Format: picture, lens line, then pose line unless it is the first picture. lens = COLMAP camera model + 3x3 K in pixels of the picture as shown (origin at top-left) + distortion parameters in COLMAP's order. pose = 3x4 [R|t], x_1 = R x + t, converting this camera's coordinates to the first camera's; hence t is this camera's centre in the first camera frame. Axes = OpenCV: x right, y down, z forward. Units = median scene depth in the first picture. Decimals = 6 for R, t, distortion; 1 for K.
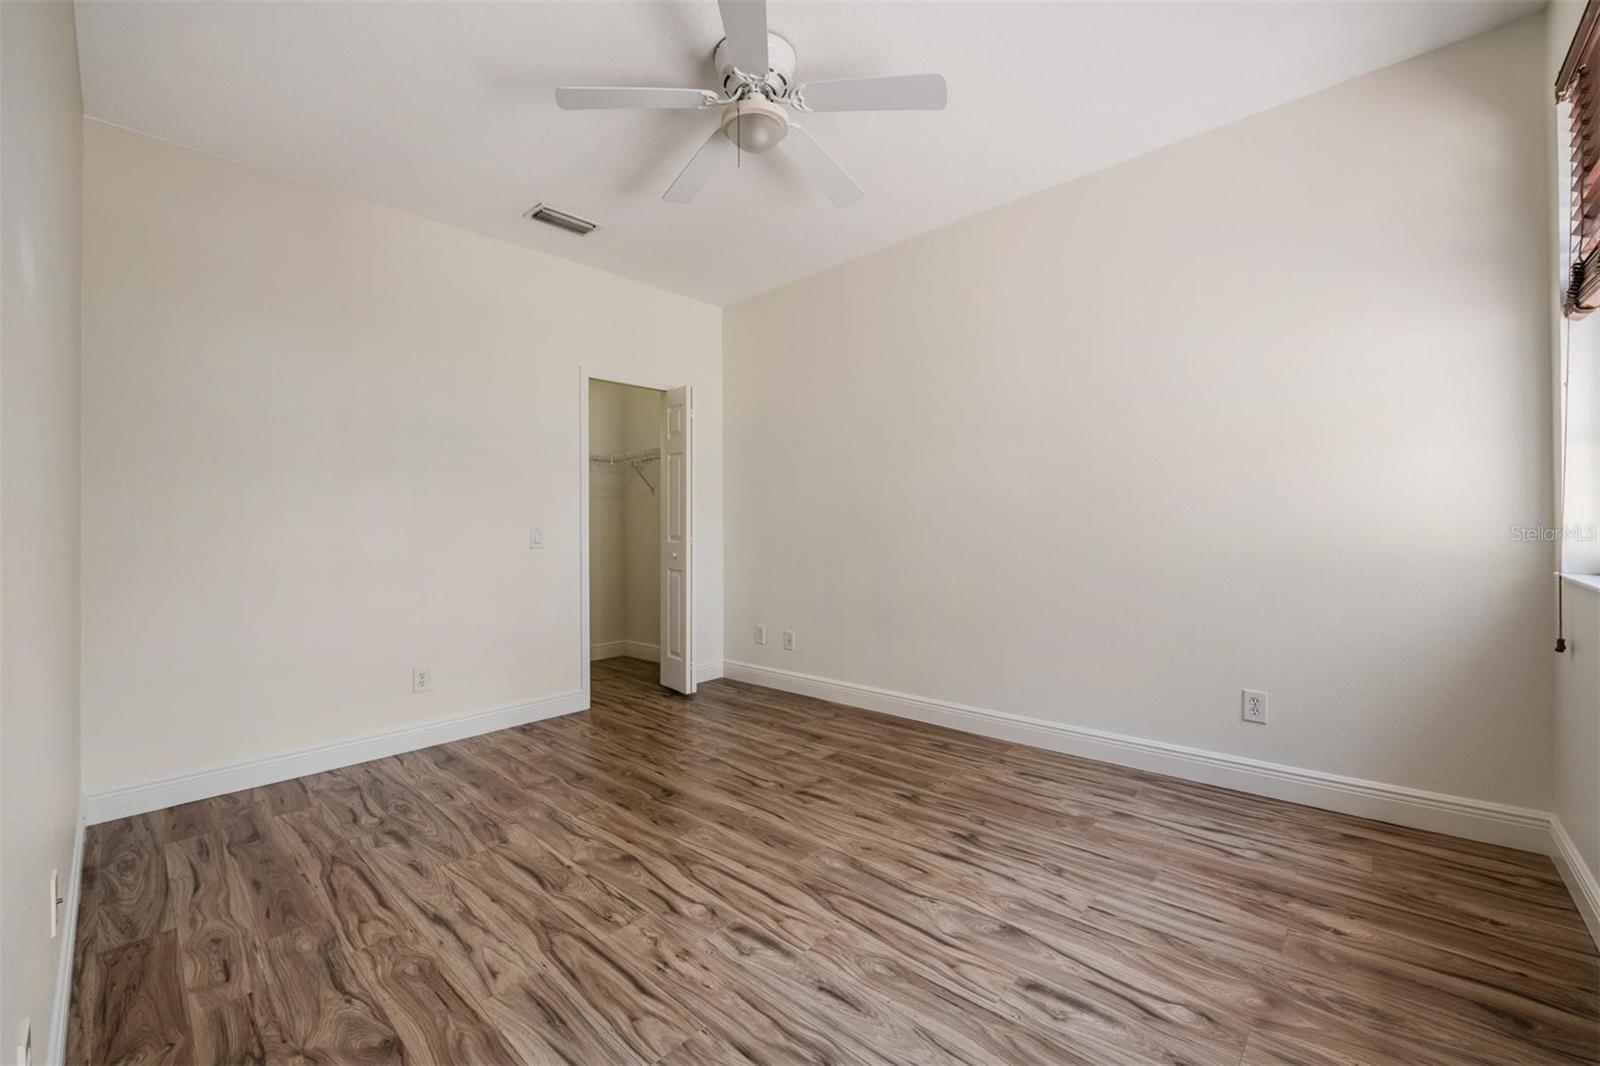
lens RADIAL K [[634.6, 0, 800.4], [0, 634.6, 530.1], [0, 0, 1]] dist [-0.005915, -0.003128]
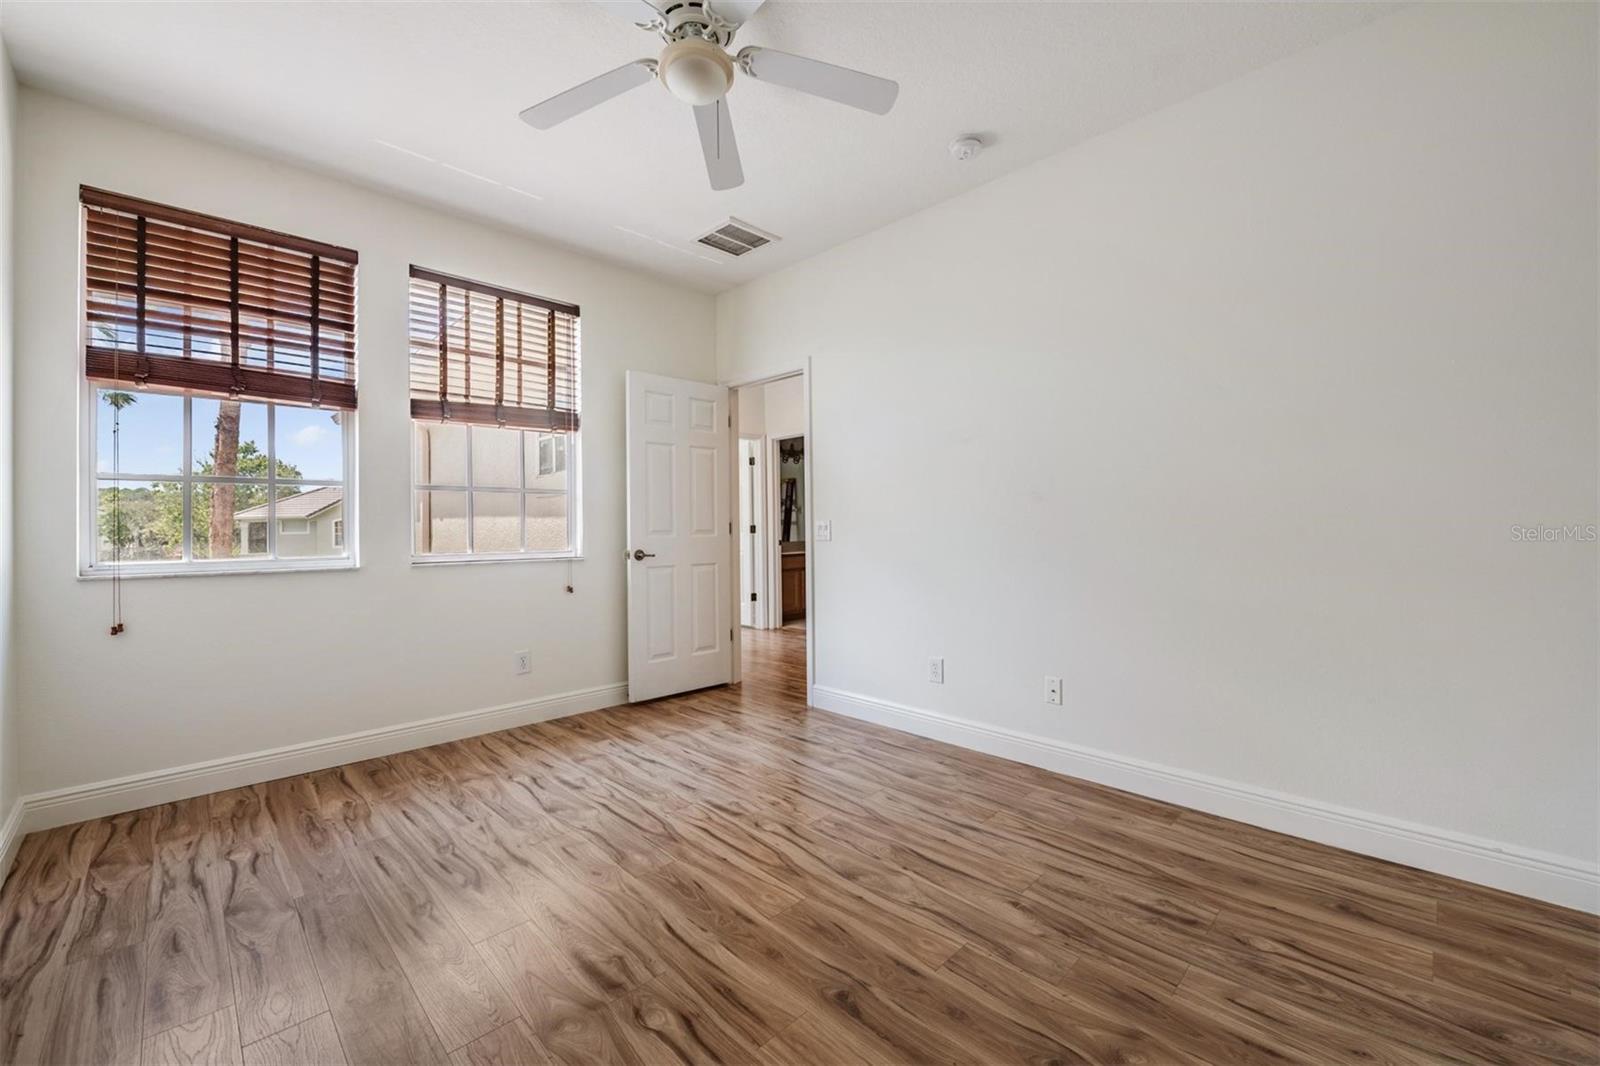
lens RADIAL K [[634.6, 0, 799.7], [0, 634.6, 528.6], [0, 0, 1]] dist [-0.005915, -0.003128]
pose [[-0.998633, 0.024420, 0.046210, -0.282568], [0.024605, 0.999691, 0.003453, -0.001804], [-0.046111, 0.004585, -0.998926, 2.152797]]
